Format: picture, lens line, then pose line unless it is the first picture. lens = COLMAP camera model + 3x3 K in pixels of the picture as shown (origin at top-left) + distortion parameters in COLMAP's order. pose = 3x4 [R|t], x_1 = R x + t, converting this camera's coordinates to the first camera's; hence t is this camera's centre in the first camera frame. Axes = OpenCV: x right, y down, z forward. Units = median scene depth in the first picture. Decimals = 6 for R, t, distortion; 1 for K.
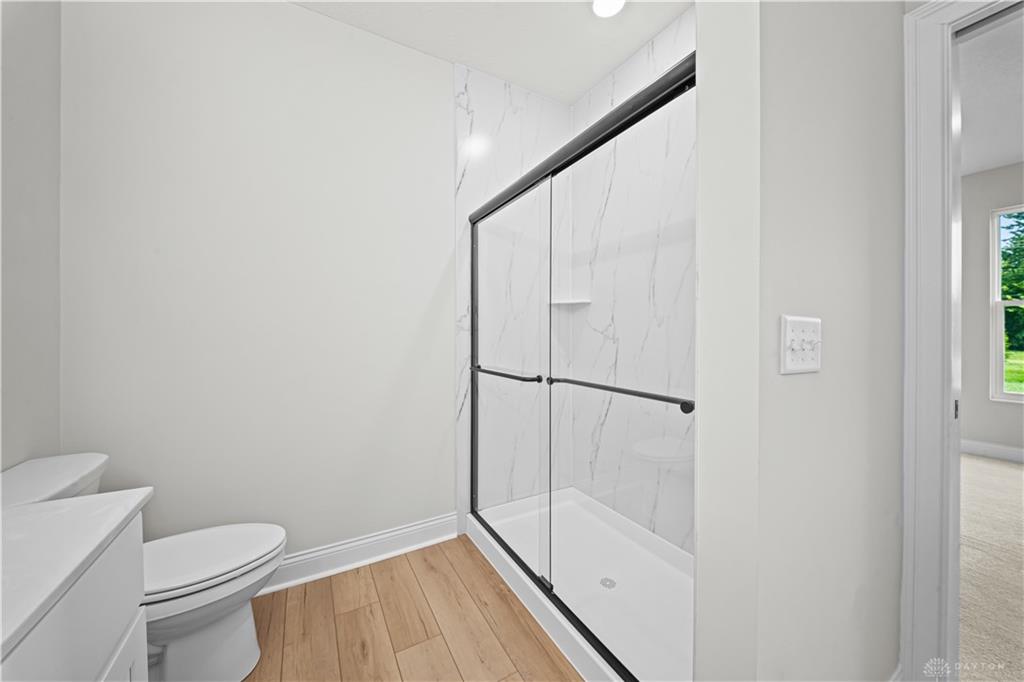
lens RADIAL K [[356.3, 0, 505.2], [0, 356.3, 338.0], [0, 0, 1]] dist [-0.004240, -0.001484]
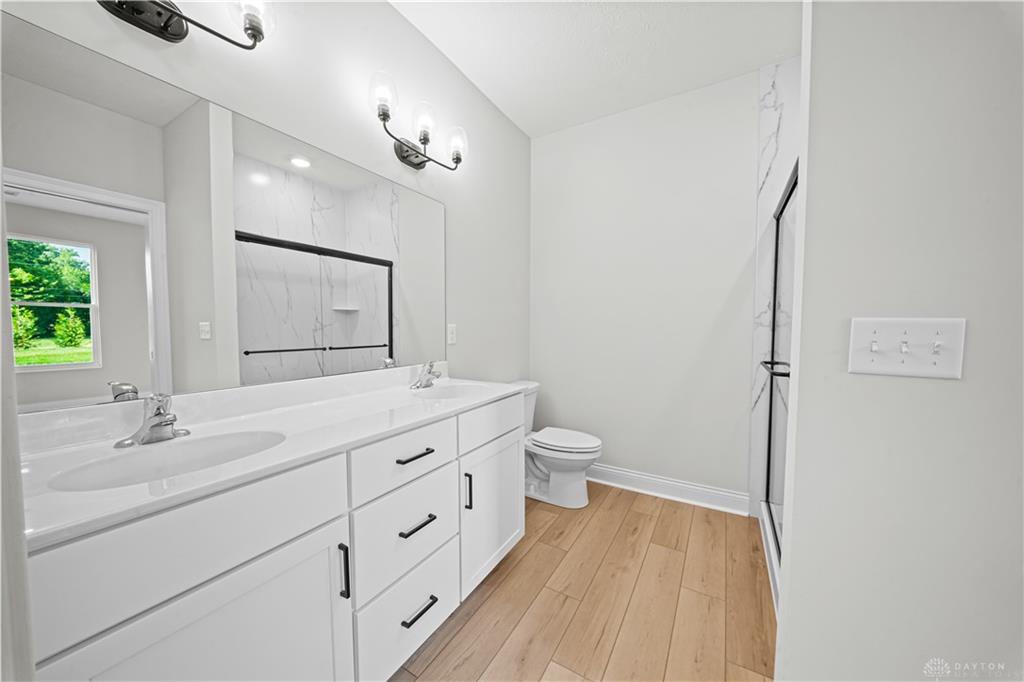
lens RADIAL K [[356.3, 0, 512.2], [0, 356.3, 346.3], [0, 0, 1]] dist [-0.004240, -0.001484]
pose [[0.495001, 0.044312, -0.867762, 0.517519], [-0.005685, 0.998843, 0.047763, -0.010048], [0.868874, -0.018709, 0.494680, -0.186641]]
